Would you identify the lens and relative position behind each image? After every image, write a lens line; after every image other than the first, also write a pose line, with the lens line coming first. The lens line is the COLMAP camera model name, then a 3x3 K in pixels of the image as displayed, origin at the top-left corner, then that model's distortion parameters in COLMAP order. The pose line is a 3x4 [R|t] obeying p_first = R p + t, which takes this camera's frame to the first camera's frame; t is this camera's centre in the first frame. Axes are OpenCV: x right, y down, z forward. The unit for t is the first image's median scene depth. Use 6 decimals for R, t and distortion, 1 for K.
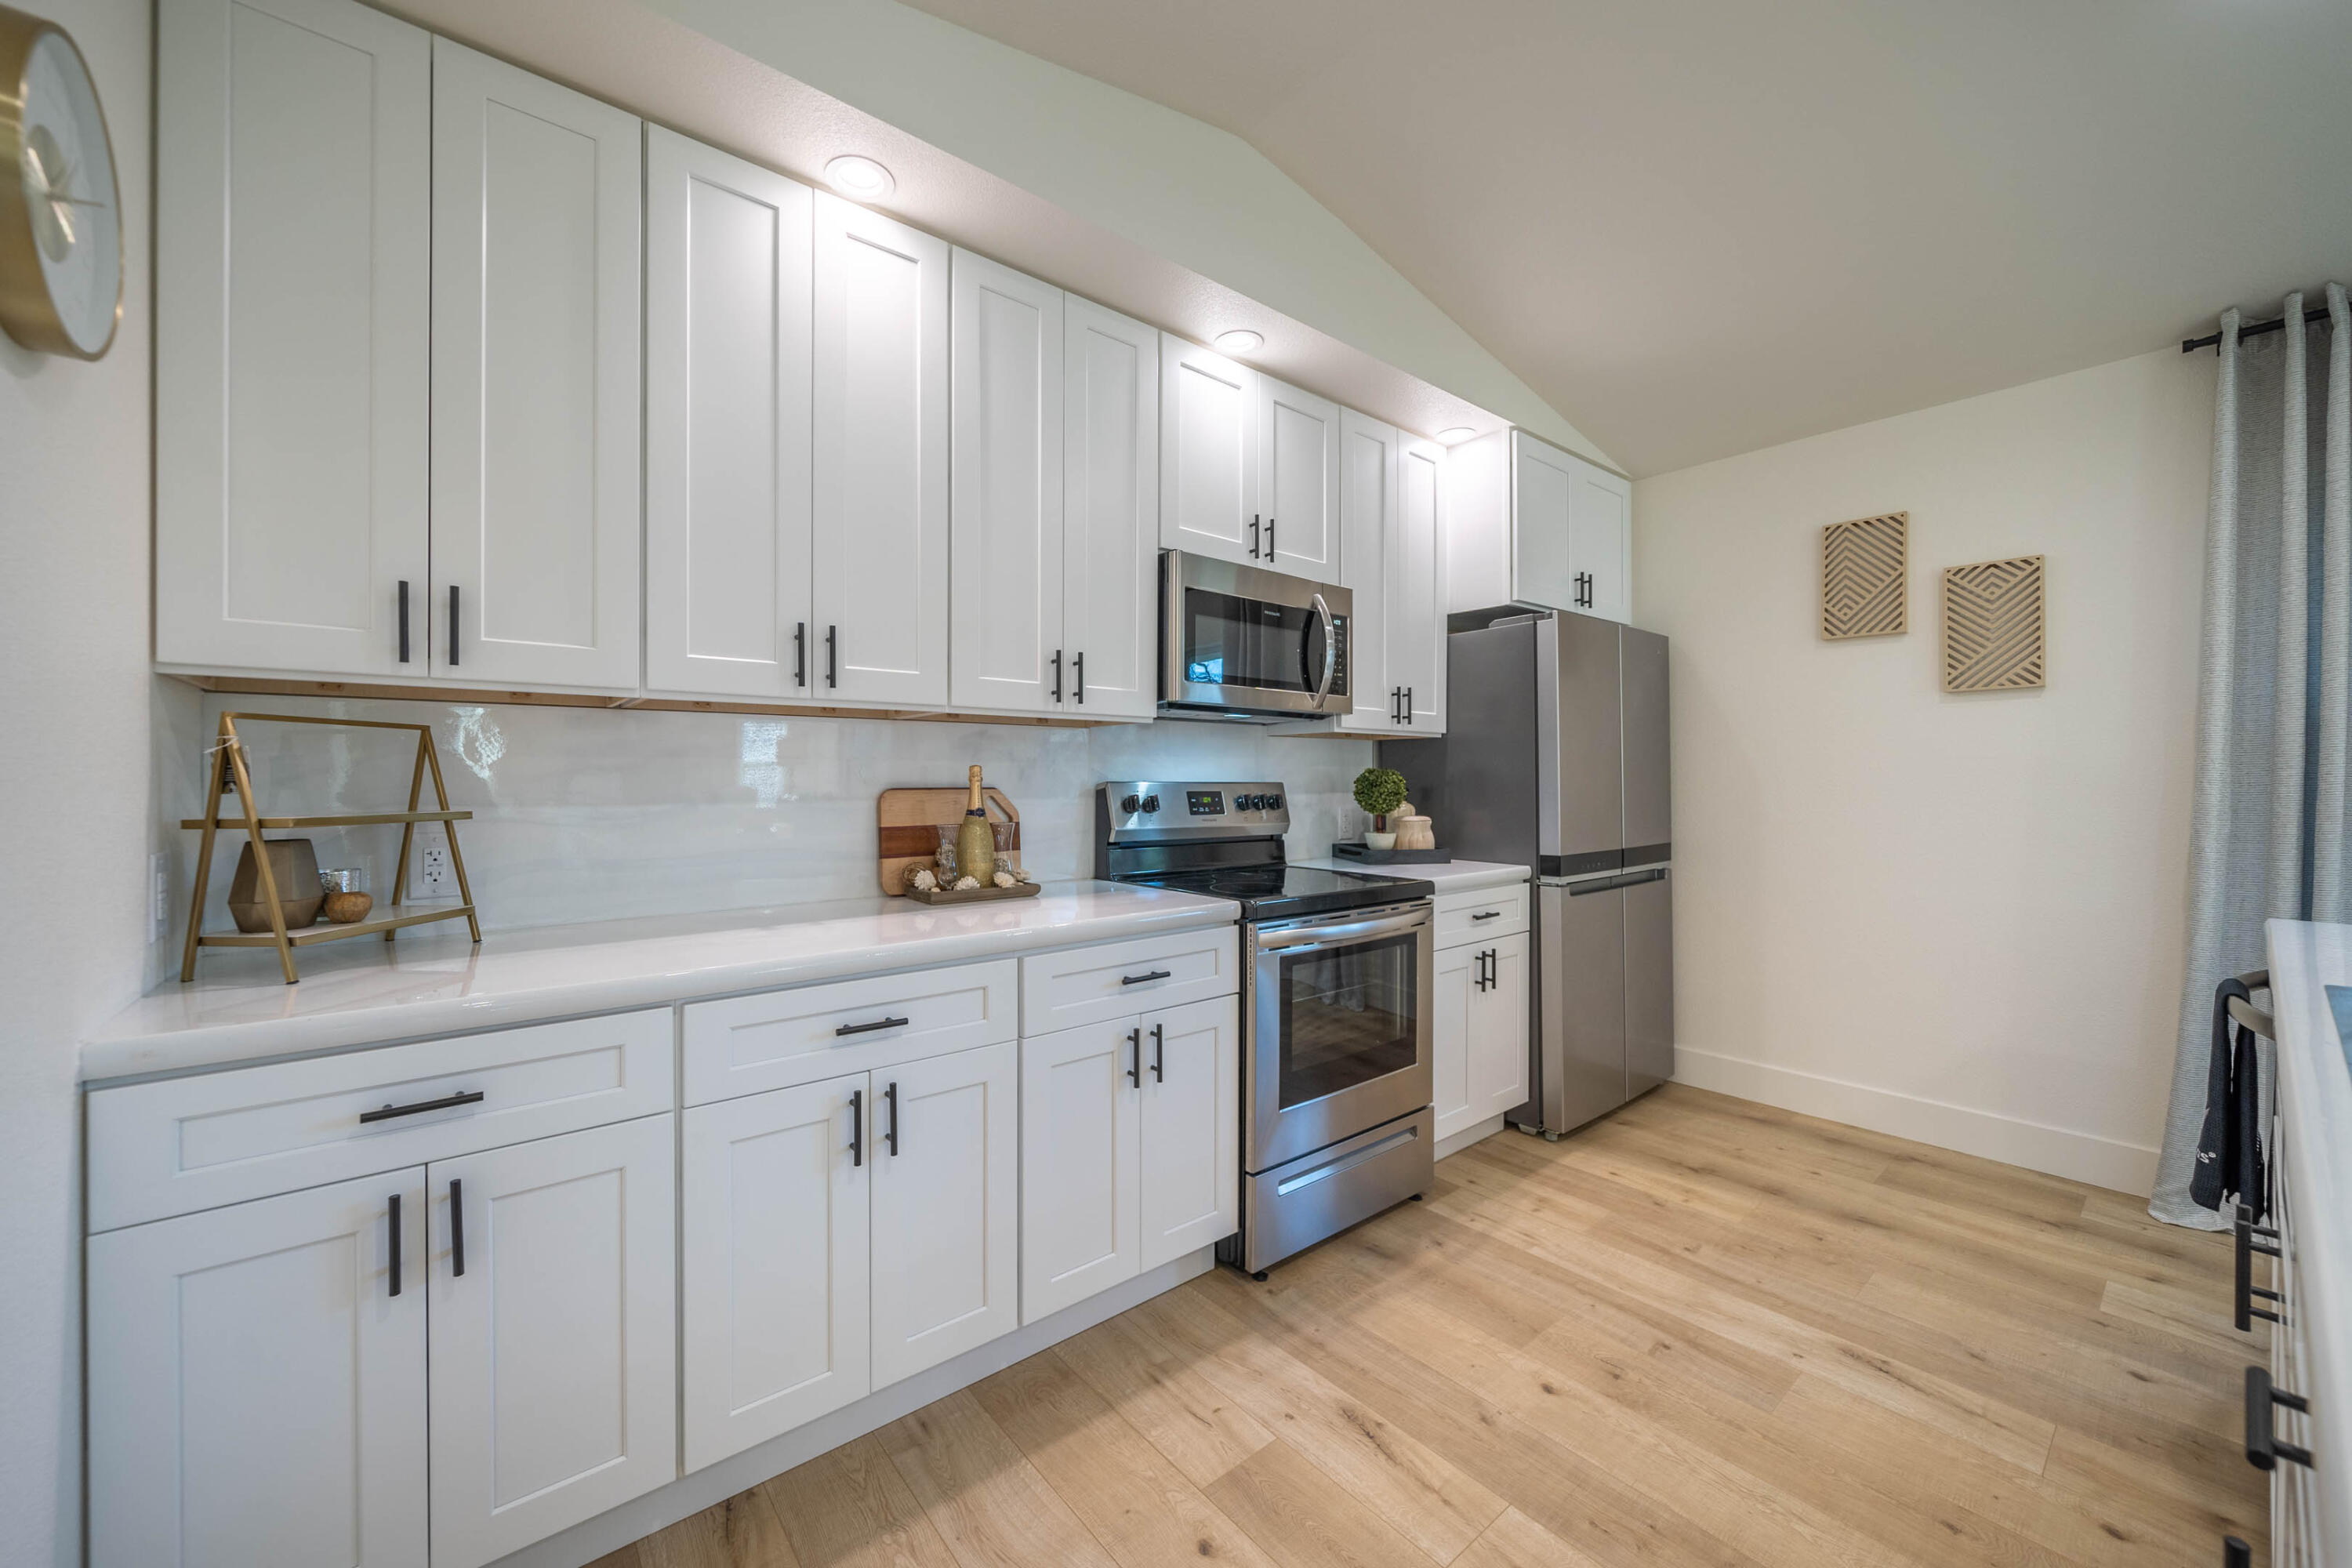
lens RADIAL K [[869.0, 0, 1124.7], [0, 869.0, 780.4], [0, 0, 1]] dist [-0.005937, -0.000120]
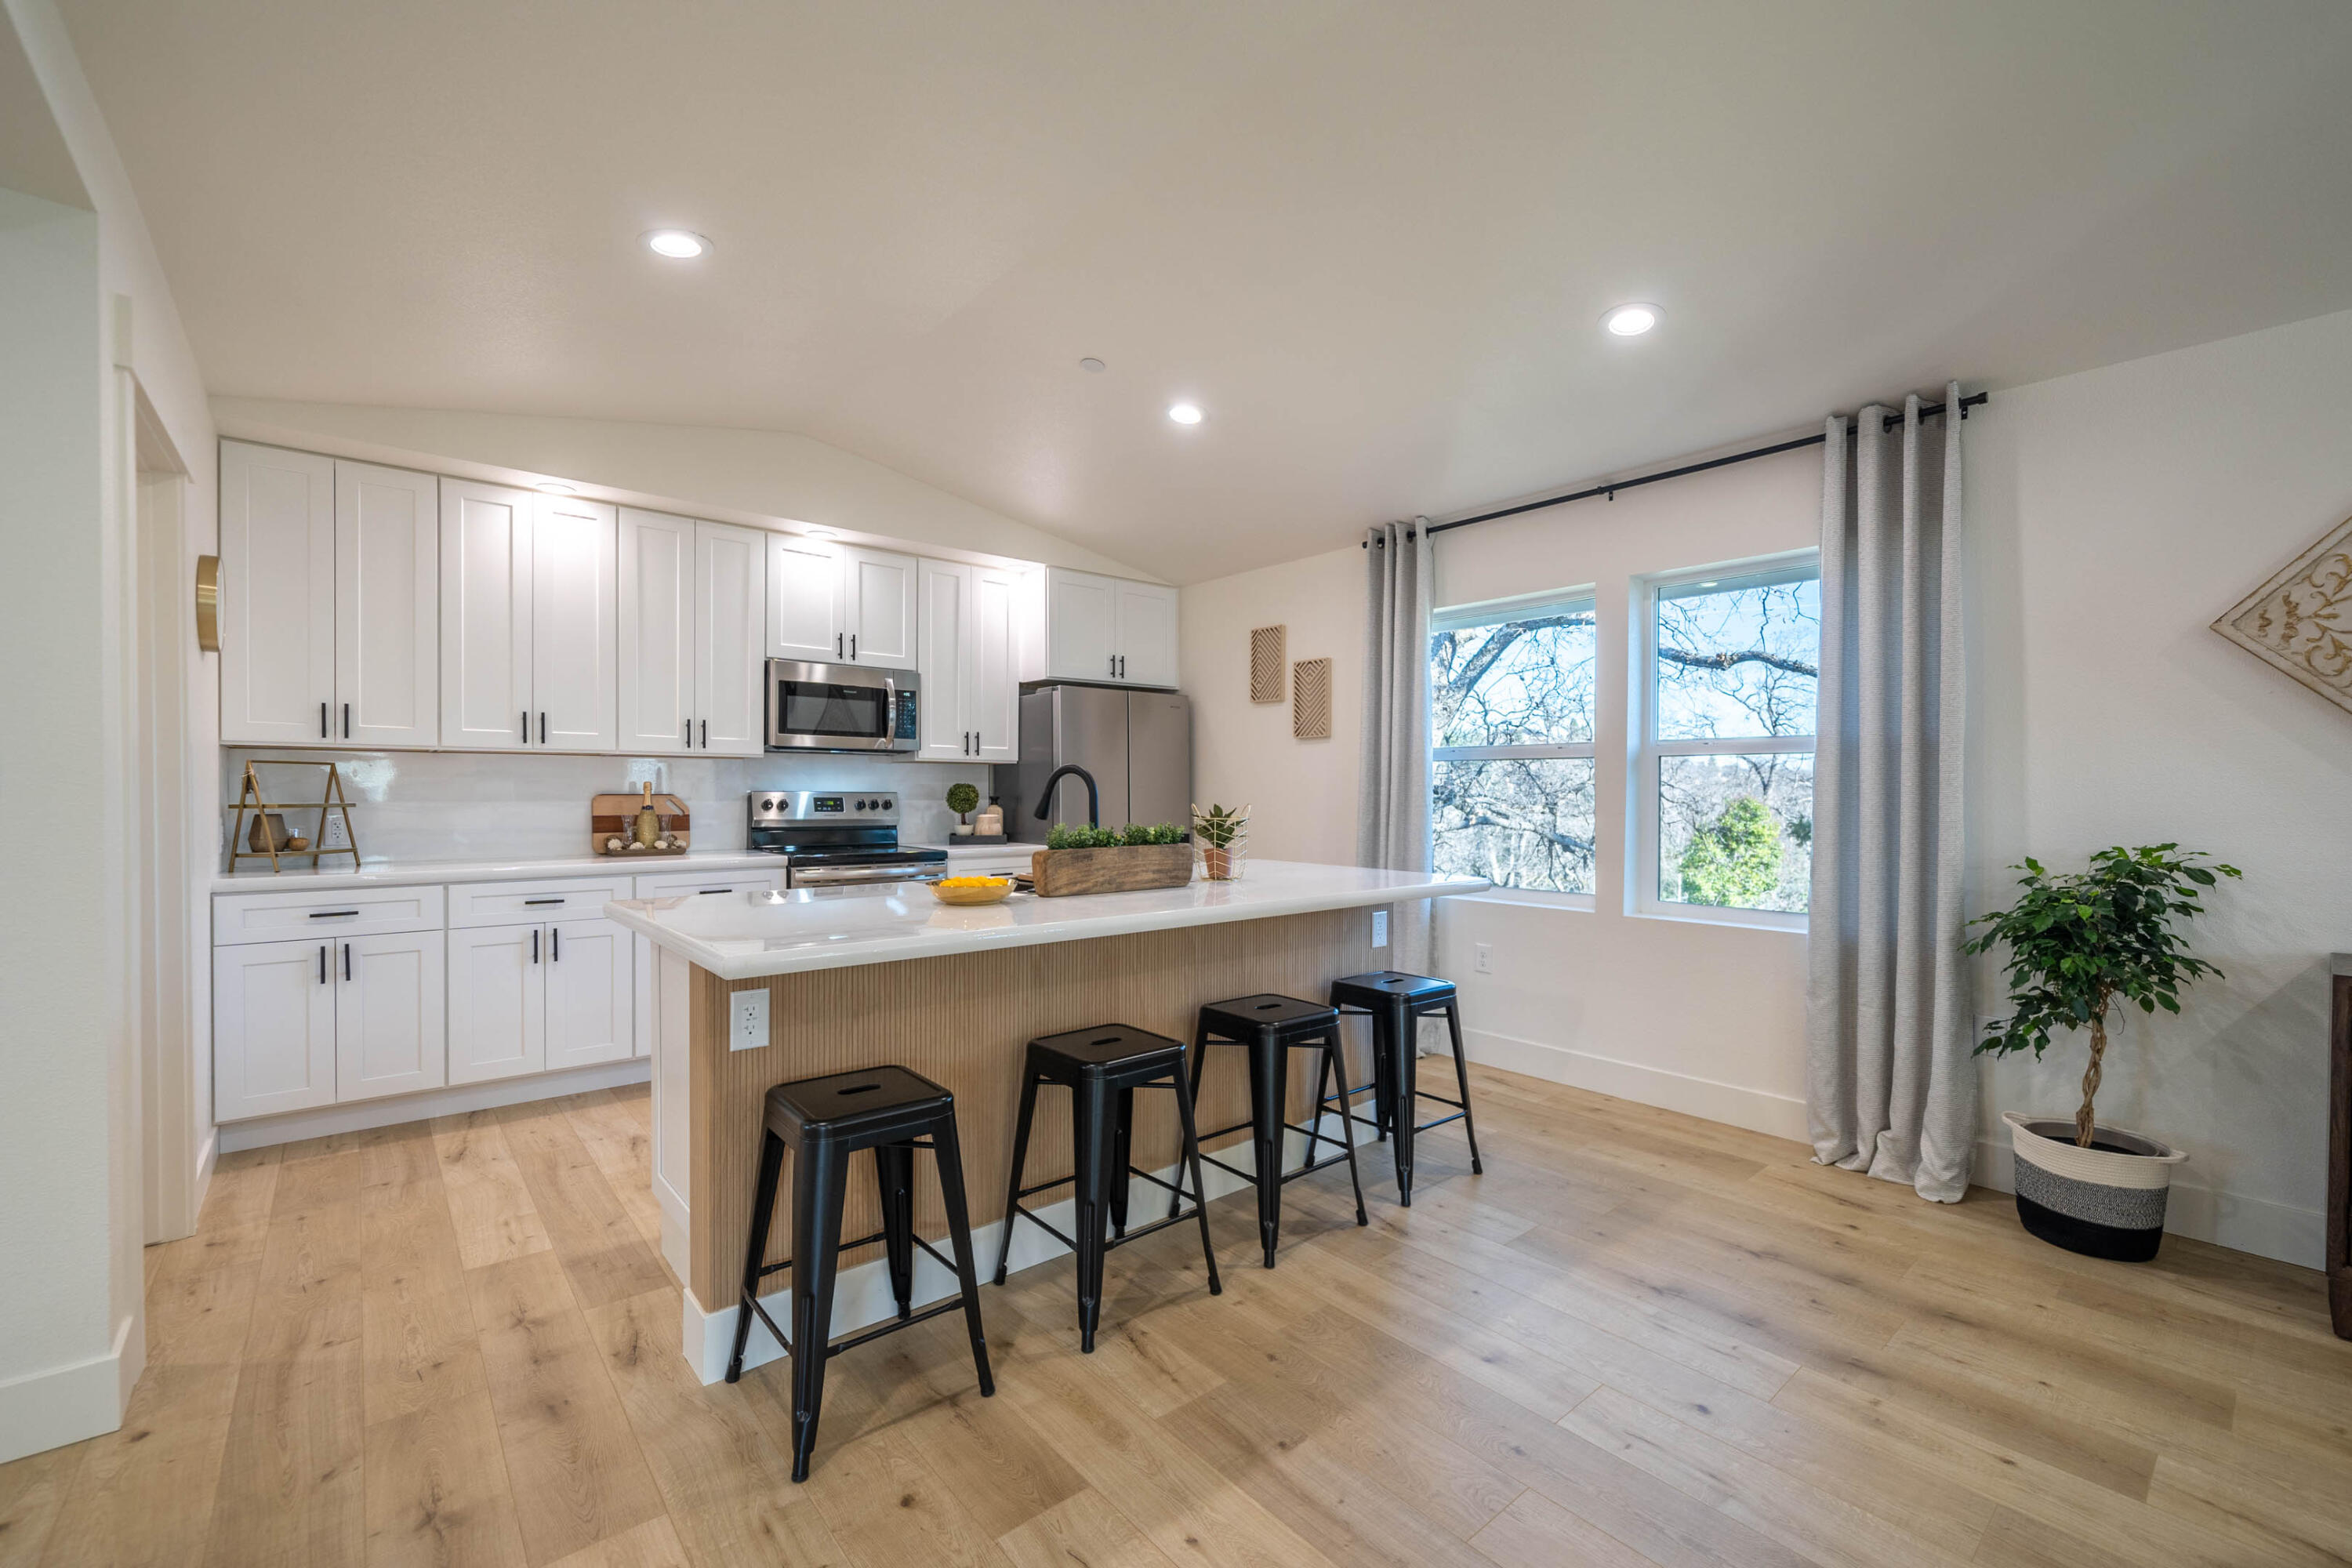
lens RADIAL K [[986.8, 0, 1172.8], [0, 986.8, 793.8], [0, 0, 1]] dist [0.002801, 0.000032]
pose [[0.998968, 0.003632, 0.045272, 0.840965], [-0.003699, 0.999992, 0.001392, 0.000798], [-0.045266, -0.001558, 0.998974, -1.115624]]
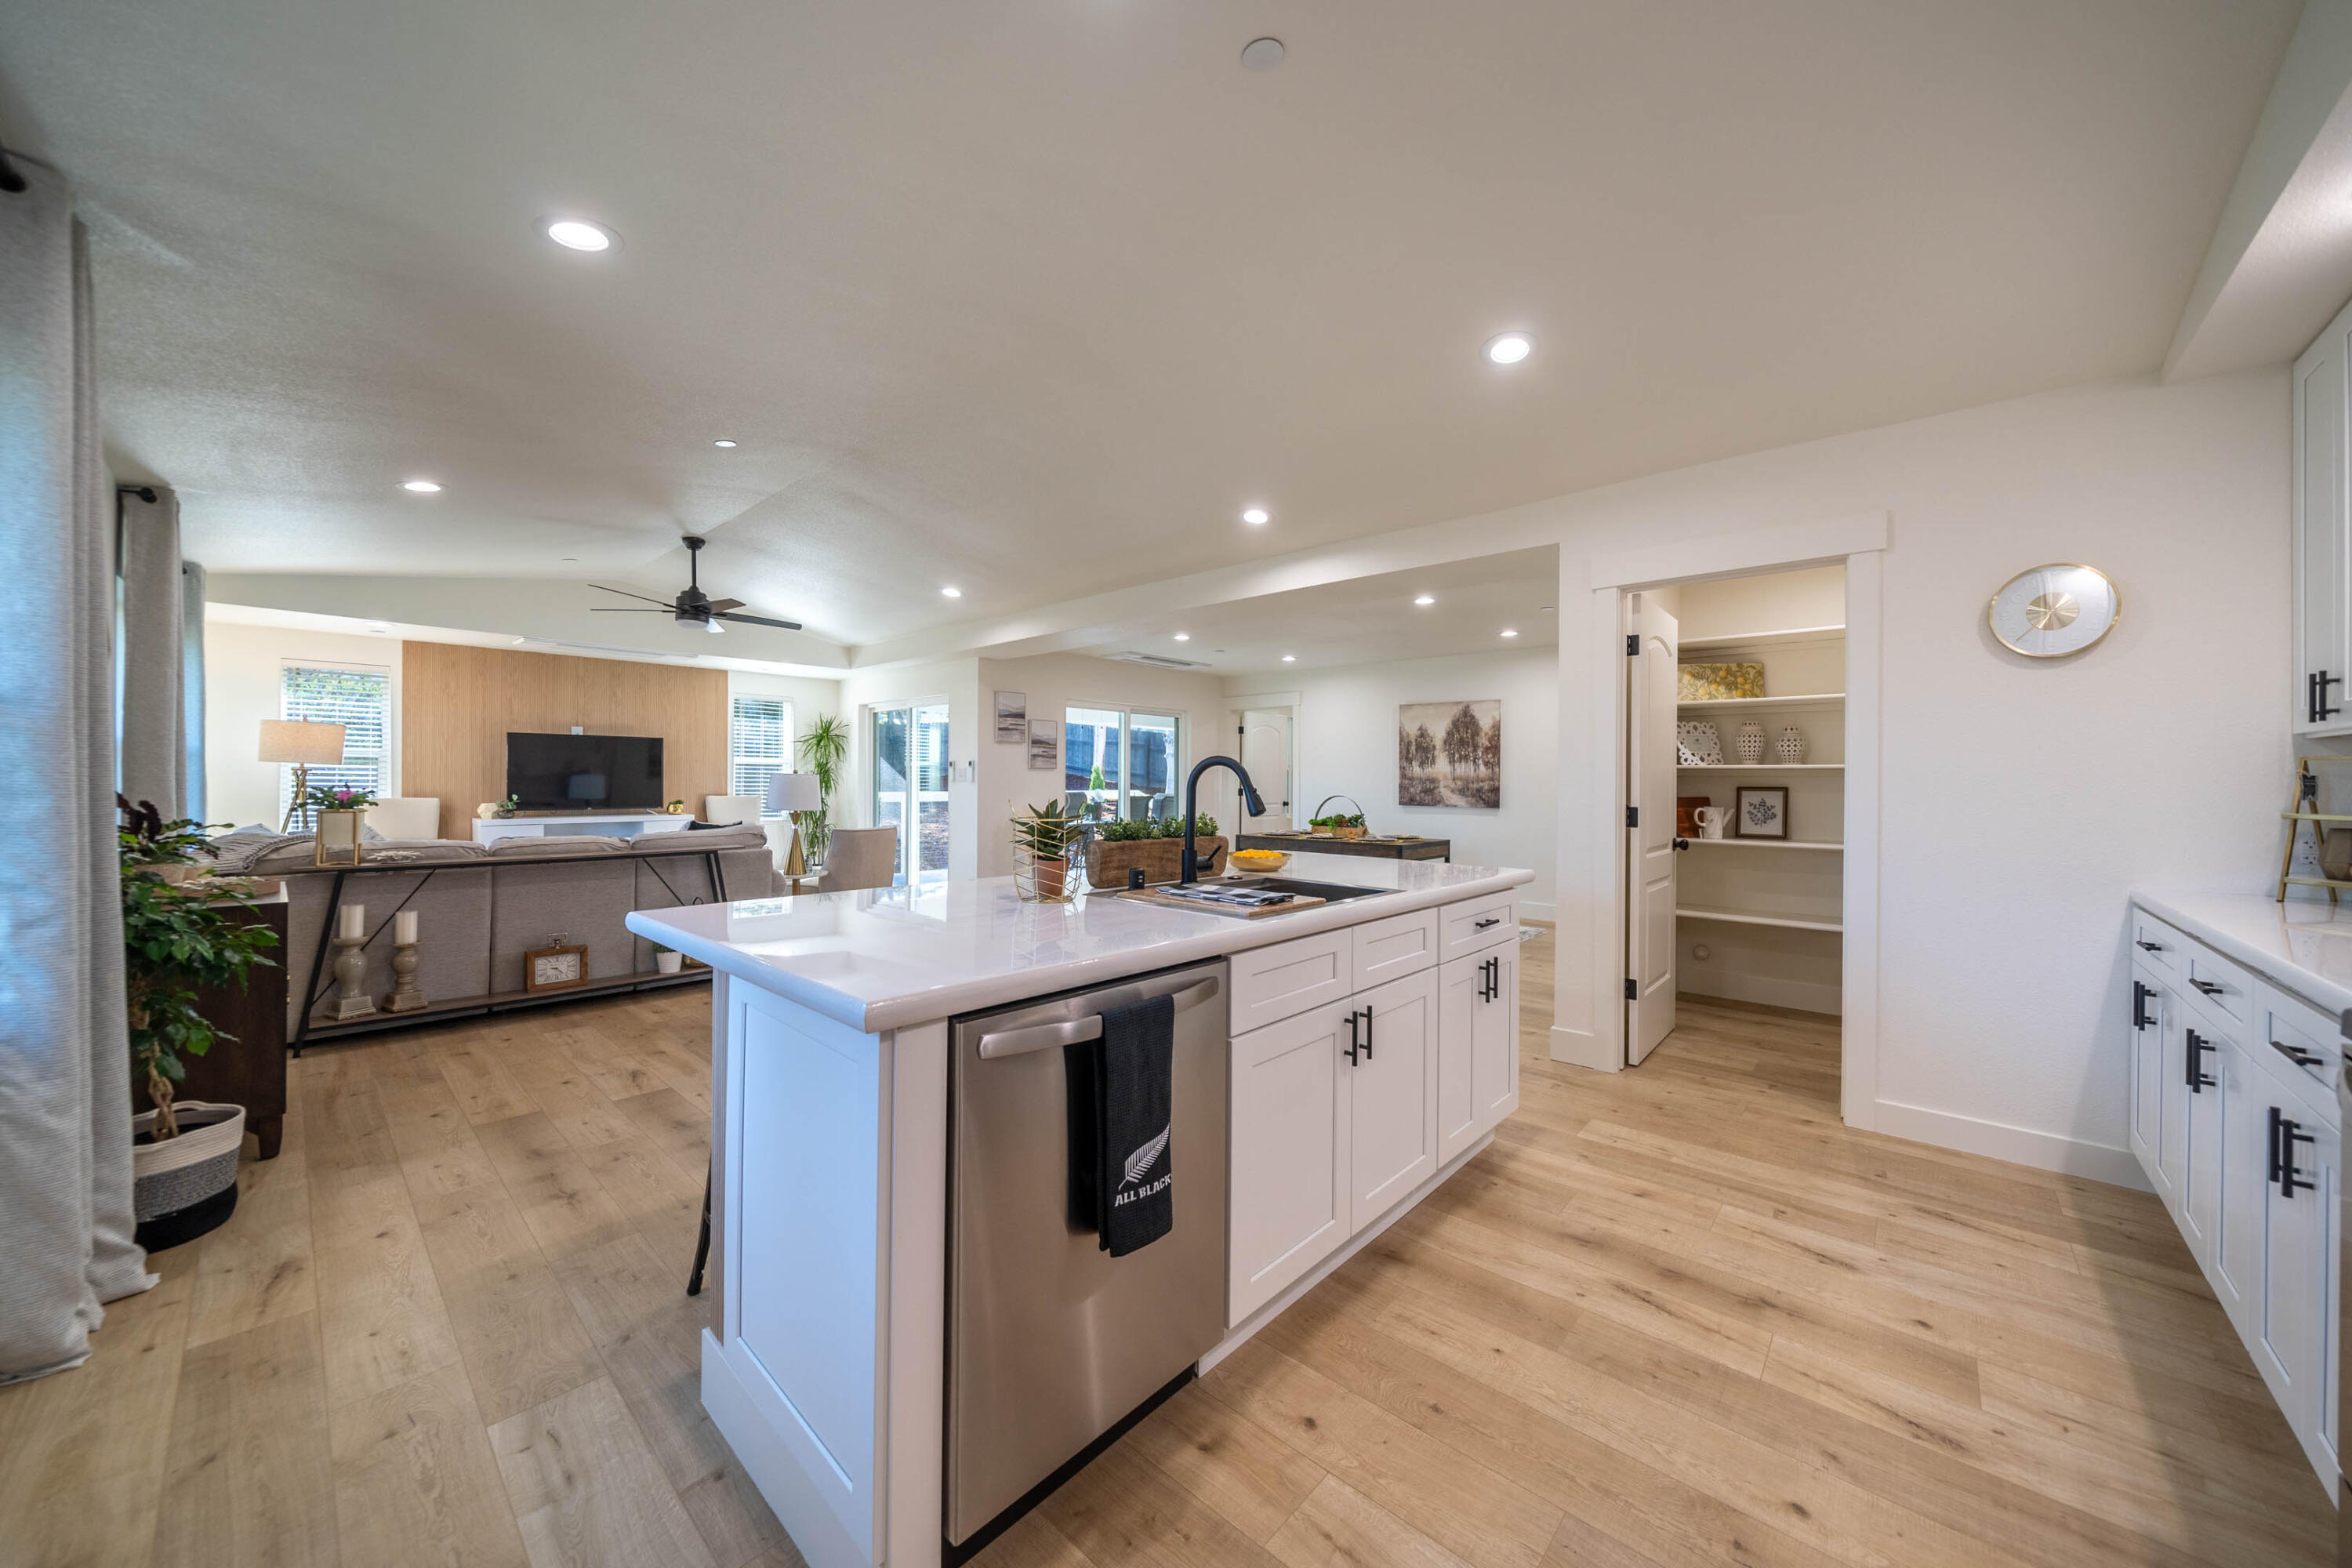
lens RADIAL K [[824.9, 0, 1209.1], [0, 824.9, 776.6], [0, 0, 1]] dist [-0.001502, -0.000237]
pose [[-0.980726, -0.007050, -0.195262, 0.985254], [-0.006541, 0.999973, -0.003249, -0.008979], [0.195280, -0.001910, -0.980746, 1.356888]]
